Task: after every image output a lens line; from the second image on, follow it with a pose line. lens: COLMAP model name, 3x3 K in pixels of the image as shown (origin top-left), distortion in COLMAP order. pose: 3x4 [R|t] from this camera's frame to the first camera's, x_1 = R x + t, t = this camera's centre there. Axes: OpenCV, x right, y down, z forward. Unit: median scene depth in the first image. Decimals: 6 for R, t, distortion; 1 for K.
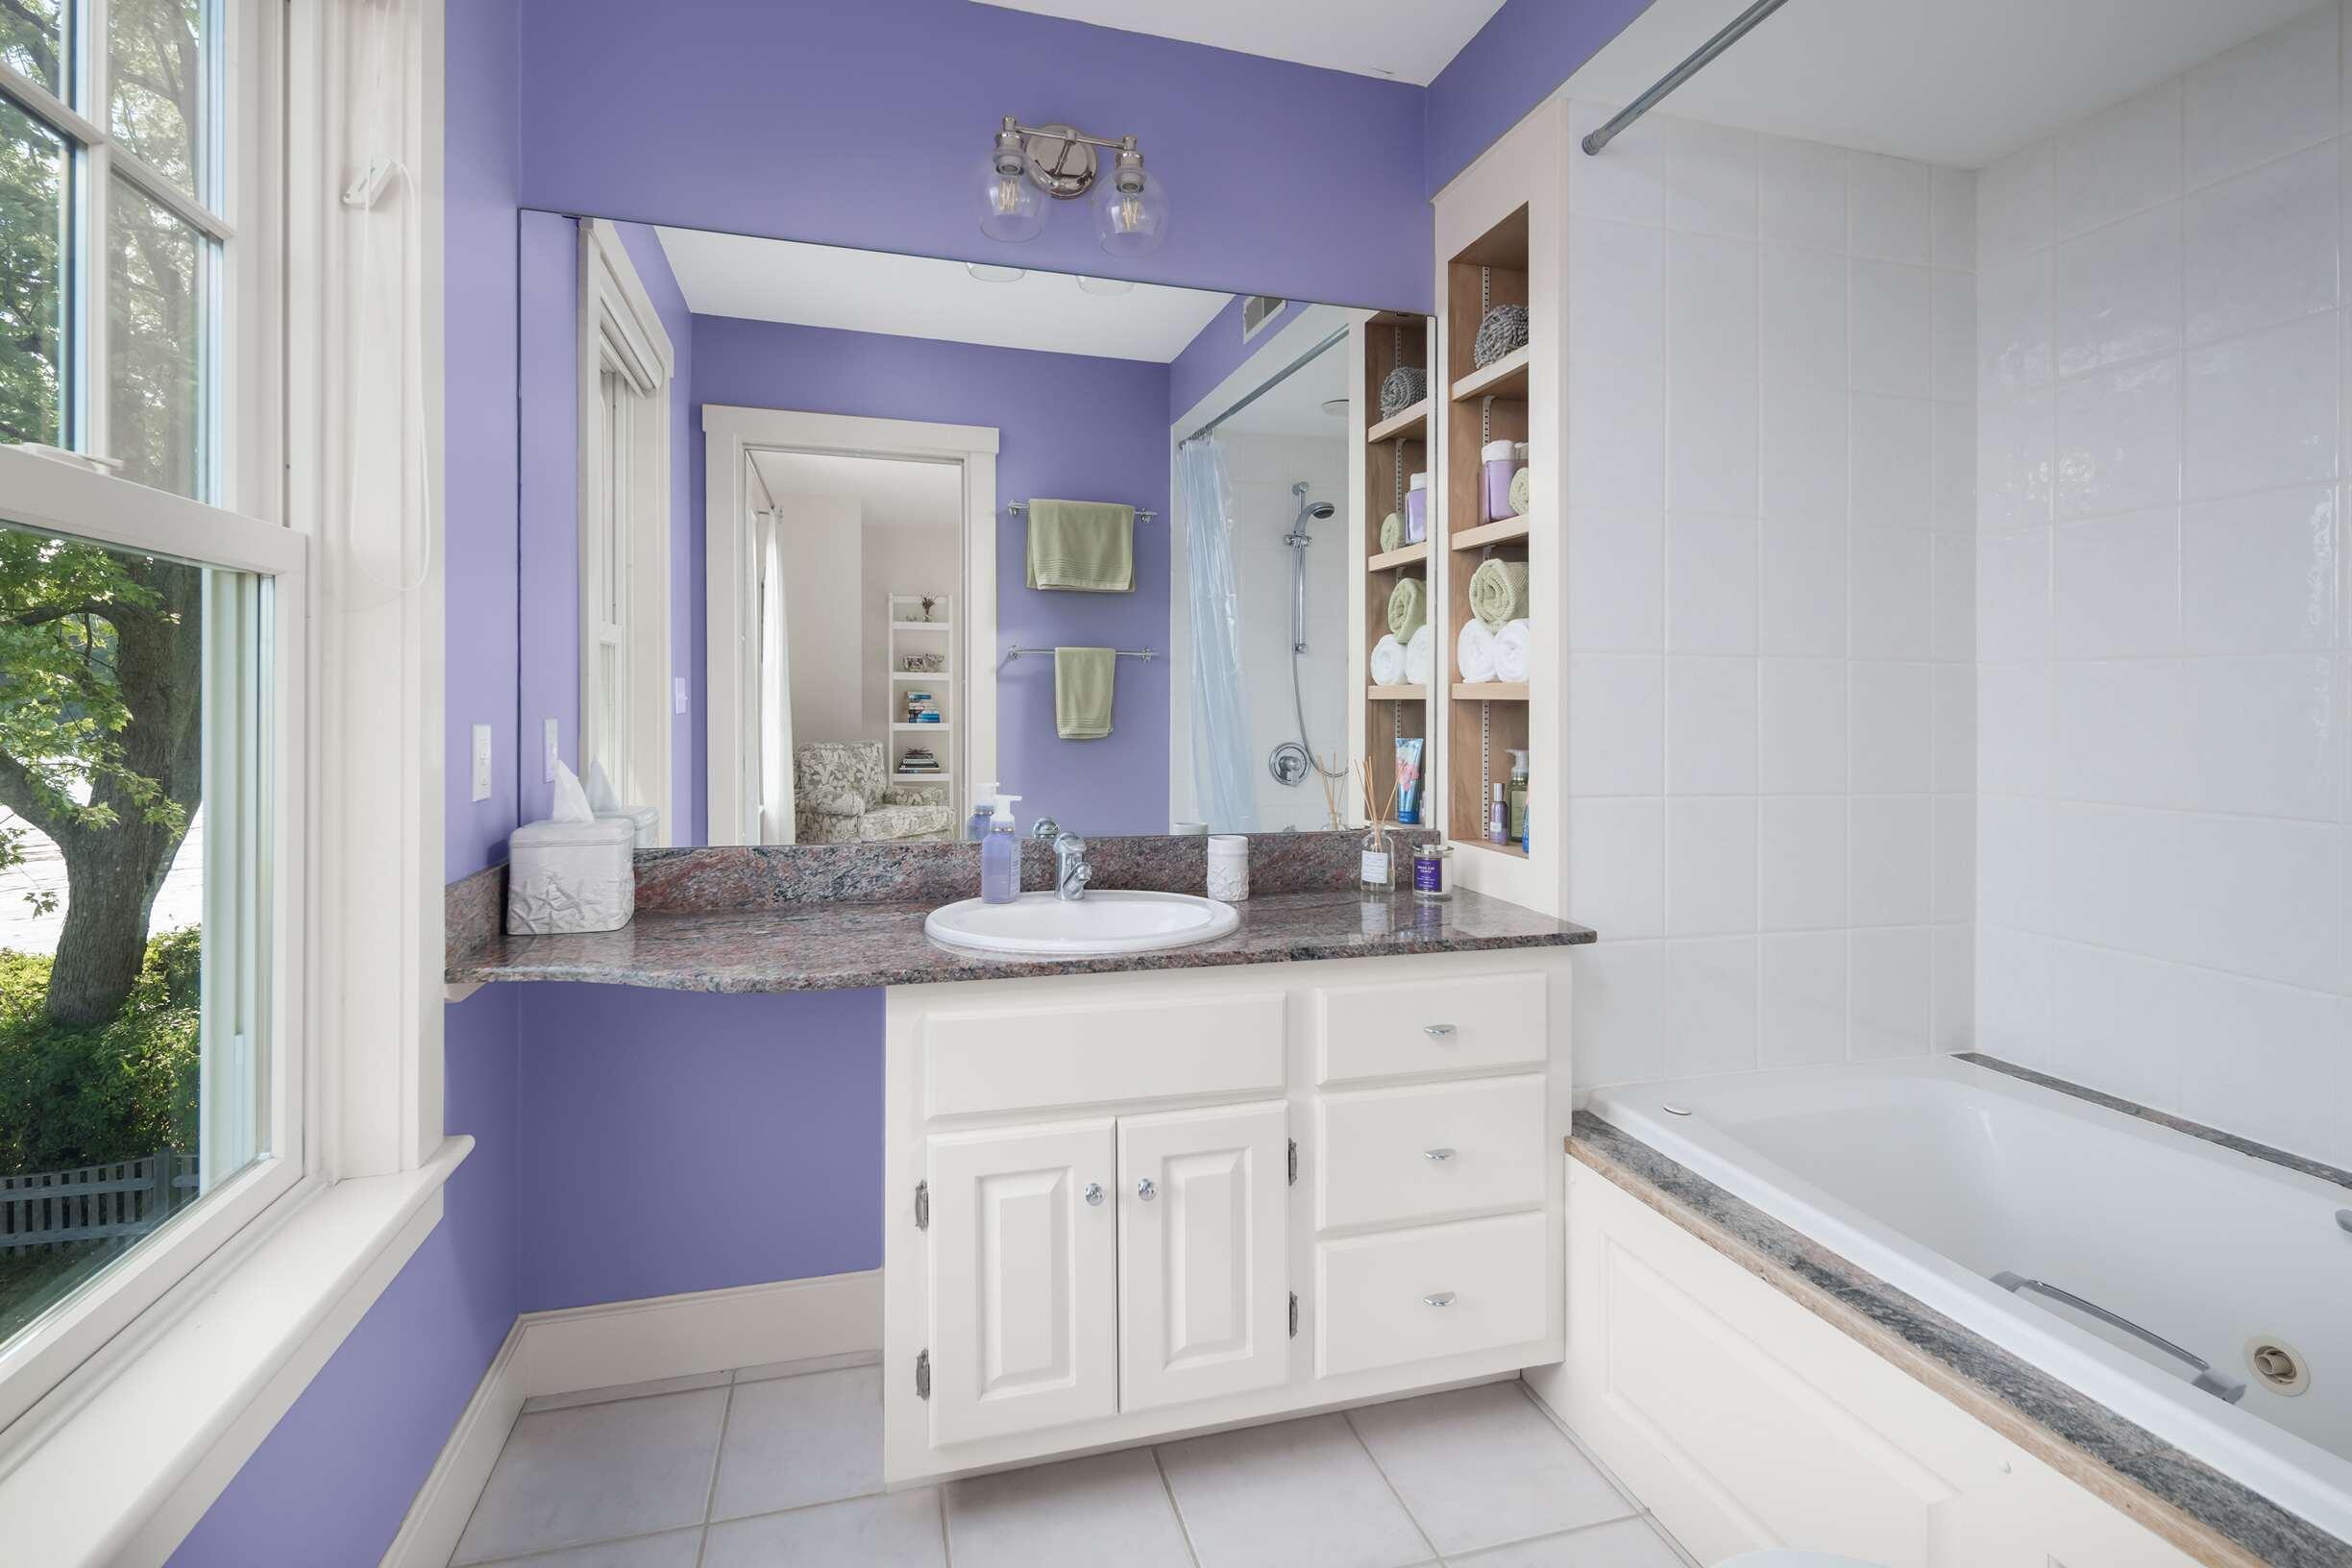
lens RADIAL K [[1083.7, 0, 1173.1], [0, 1083.7, 695.5], [0, 0, 1]] dist [0.020576, 0.000118]
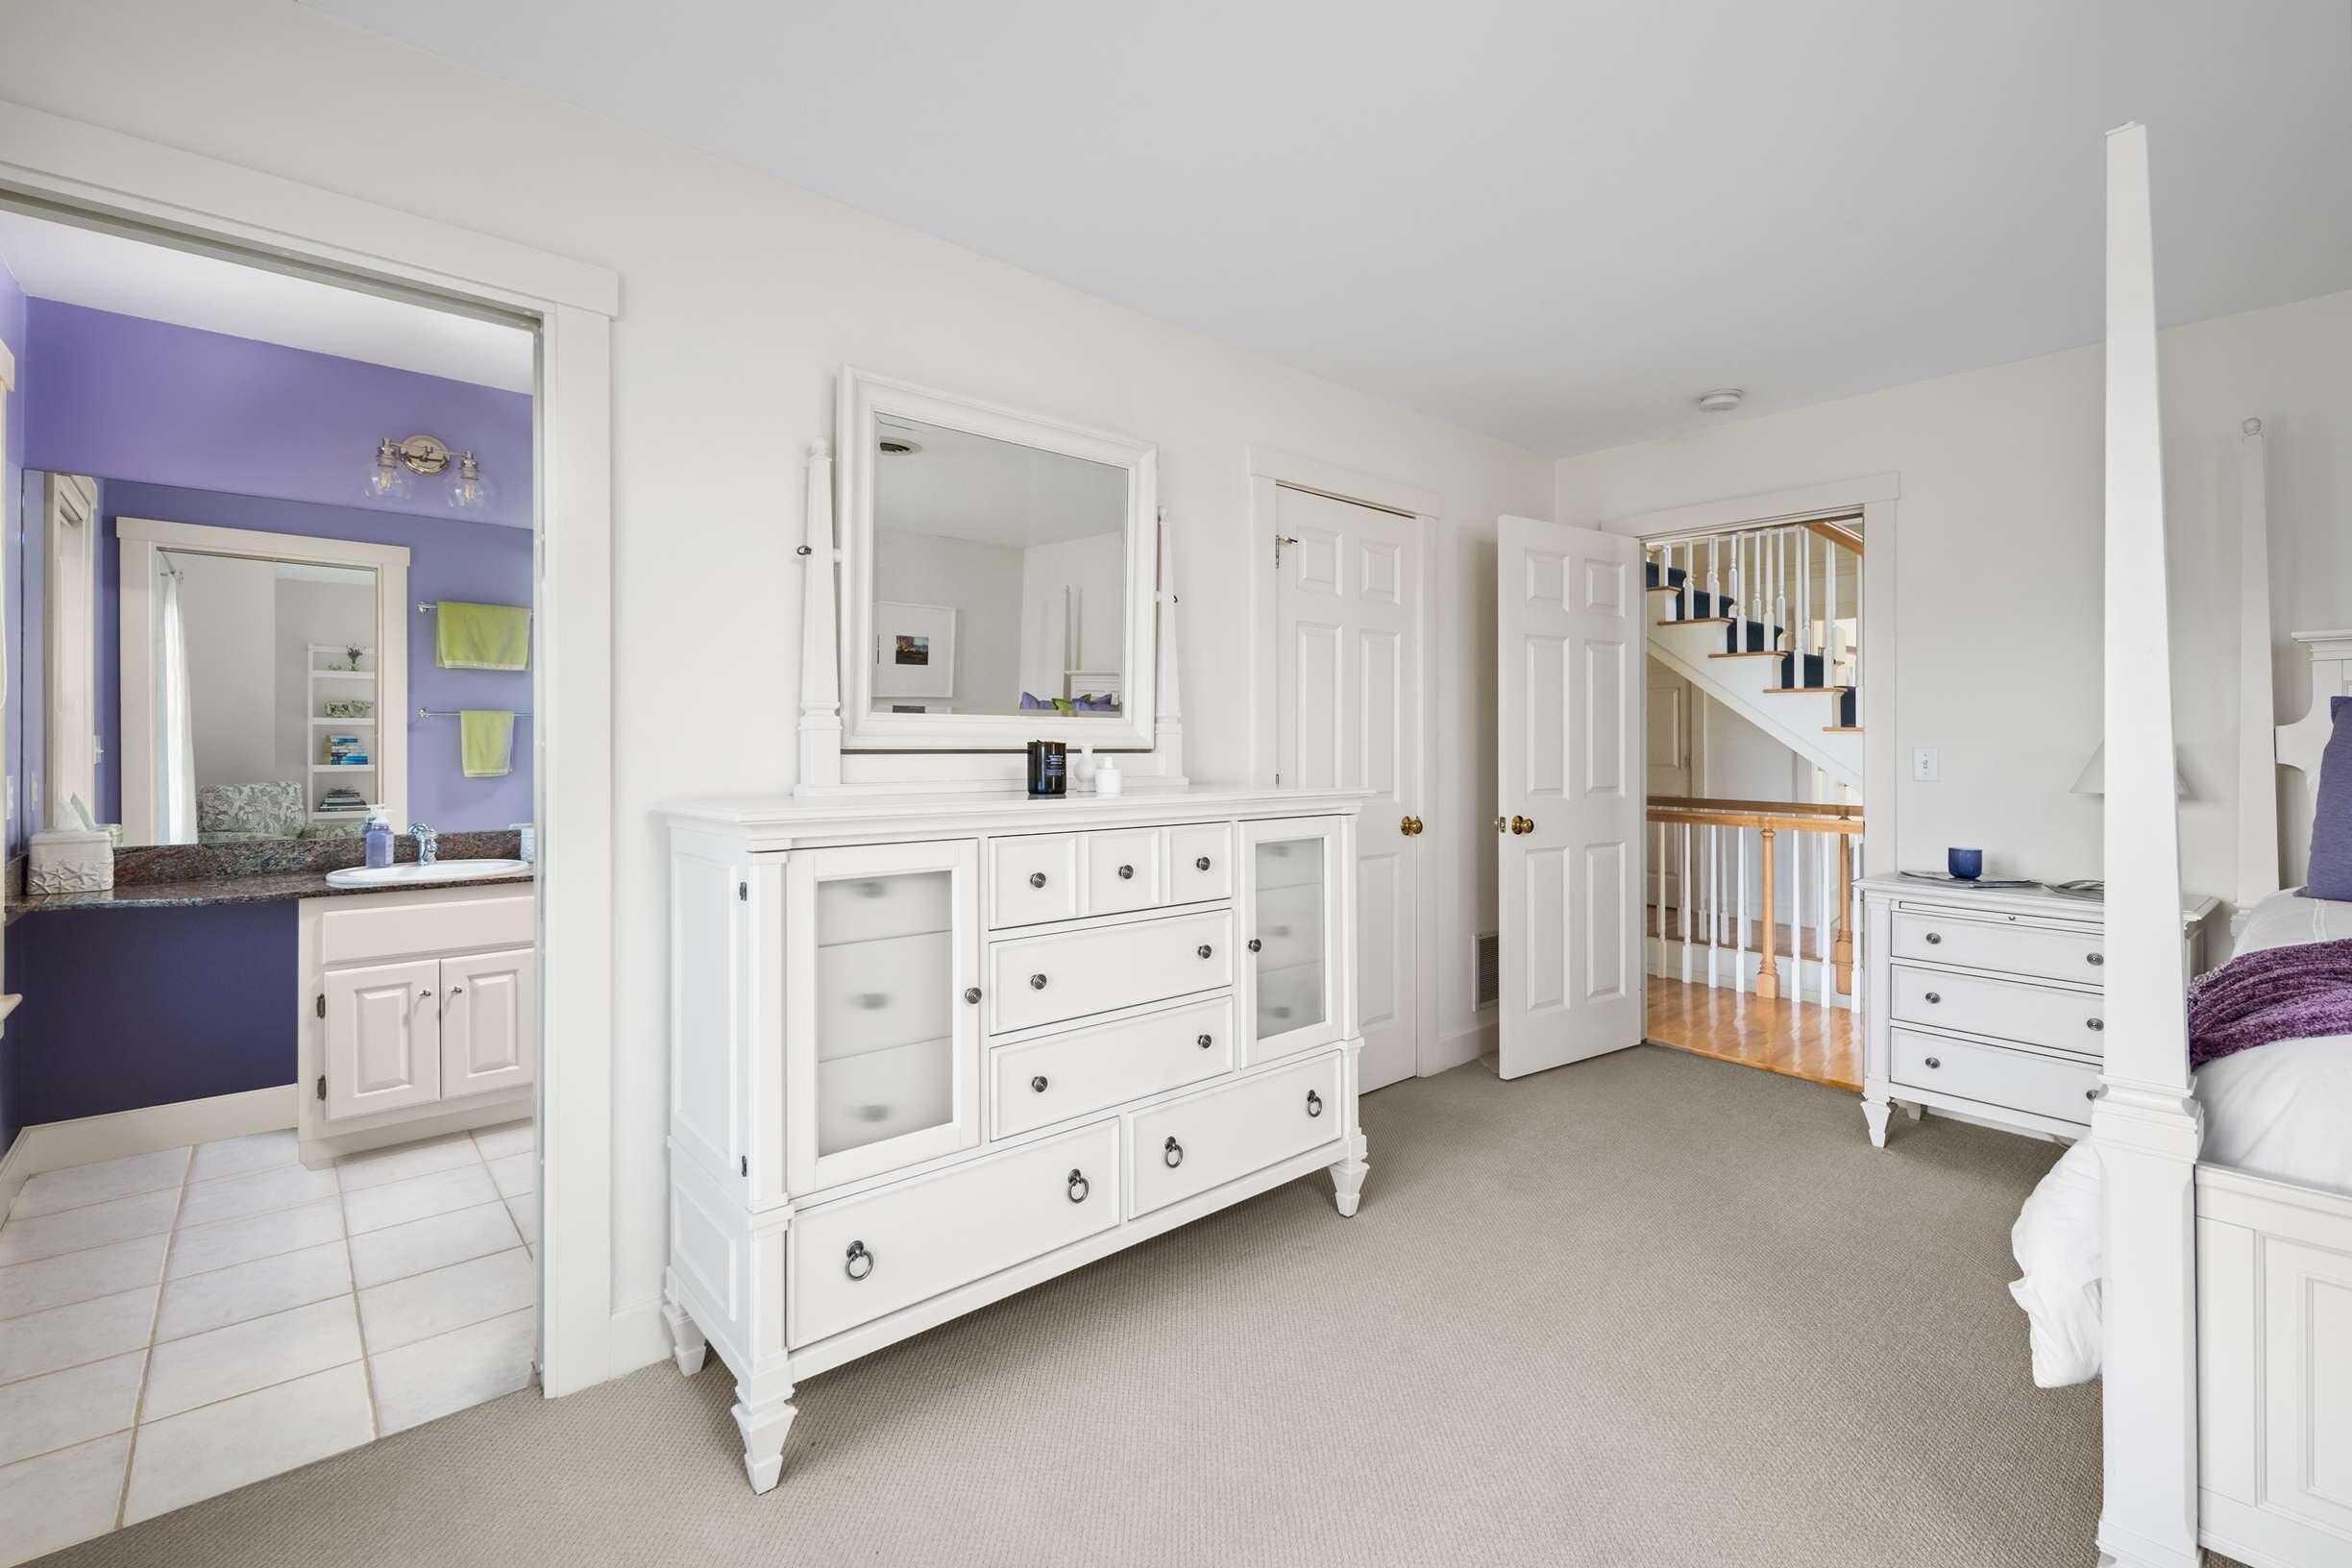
lens RADIAL K [[1013.3, 0, 1185.9], [0, 1013.3, 731.5], [0, 0, 1]] dist [0.000002, -0.000797]
pose [[0.898062, 0.001401, 0.439867, 0.280956], [-0.002312, 0.999996, 0.001536, -0.041578], [-0.439863, -0.002396, 0.898062, -1.024561]]
